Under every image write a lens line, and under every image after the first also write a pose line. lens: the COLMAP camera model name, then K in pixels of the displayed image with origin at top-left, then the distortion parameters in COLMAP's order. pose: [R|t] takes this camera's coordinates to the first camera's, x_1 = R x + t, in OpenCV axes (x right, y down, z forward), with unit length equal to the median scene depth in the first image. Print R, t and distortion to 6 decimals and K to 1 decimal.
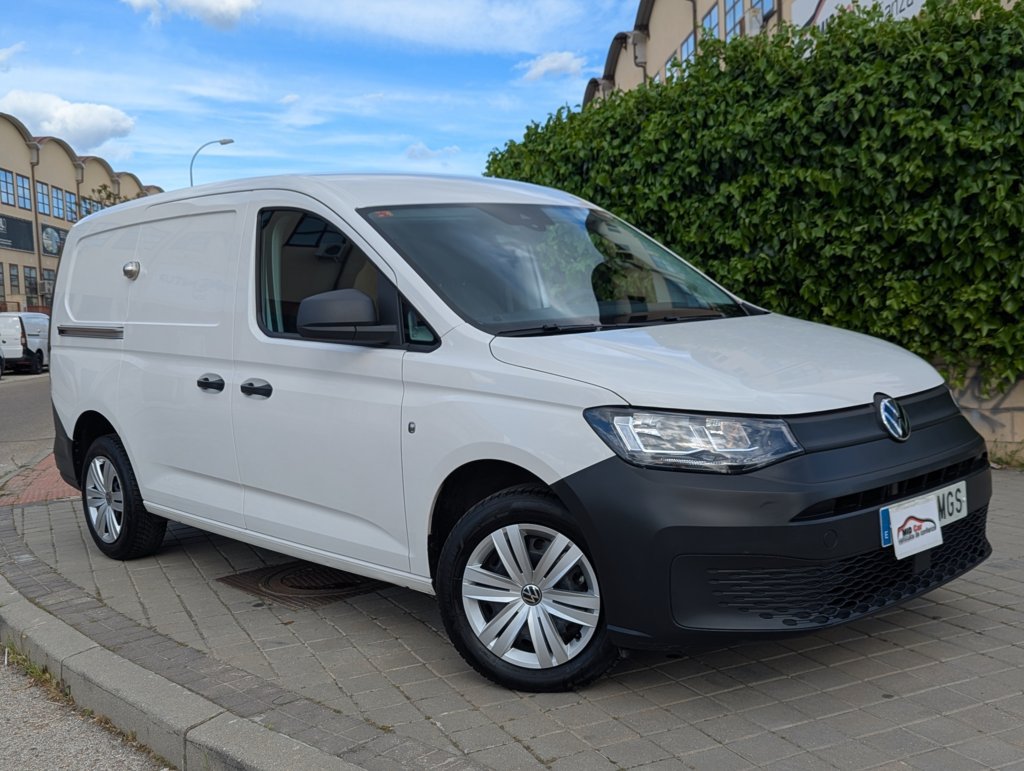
lens RADIAL K [[1116.9, 0, 512.0], [0, 1116.9, 385.5], [0, 0, 1]] dist [0.008556, -0.012985]
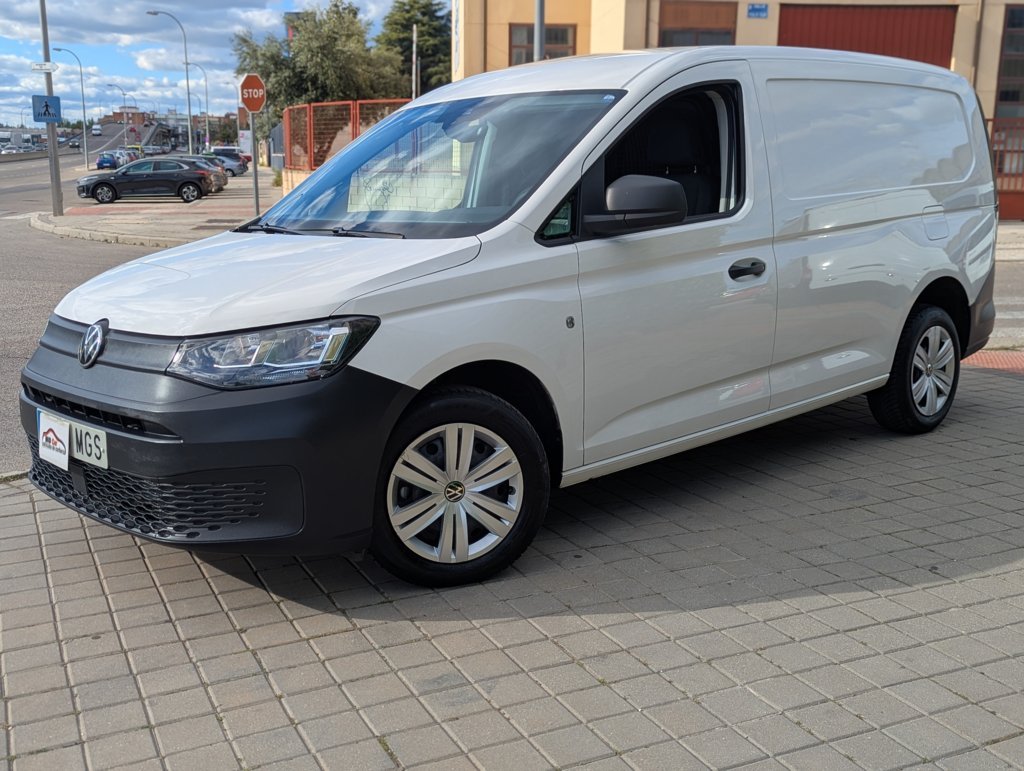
lens RADIAL K [[1116.9, 0, 512.0], [0, 1116.9, 385.5], [0, 0, 1]] dist [0.008556, -0.012985]
pose [[0.013943, 0.238526, -0.971036, 1.371776], [-0.061504, 0.969496, 0.237265, -0.205912], [0.998009, 0.056414, 0.028188, 1.370676]]
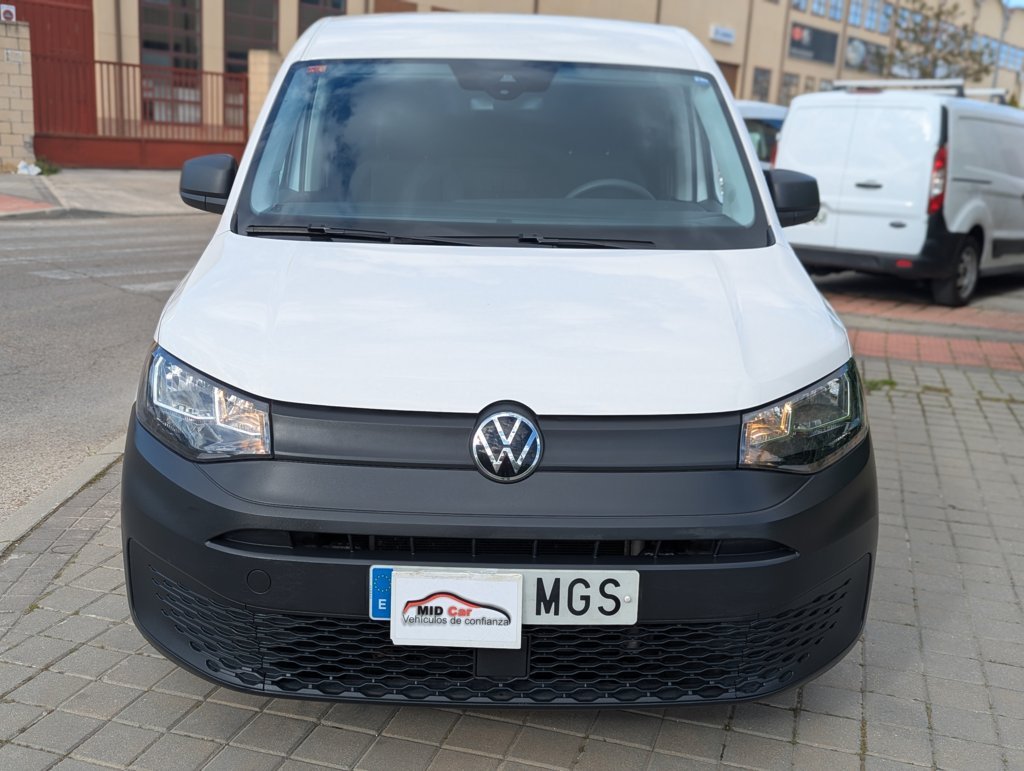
lens RADIAL K [[1116.9, 0, 512.0], [0, 1116.9, 385.5], [0, 0, 1]] dist [0.008556, -0.012985]
pose [[0.749521, 0.231159, -0.620309, 0.745384], [-0.129632, 0.970161, 0.204896, -0.139169], [0.649164, -0.073162, 0.757122, 0.512884]]
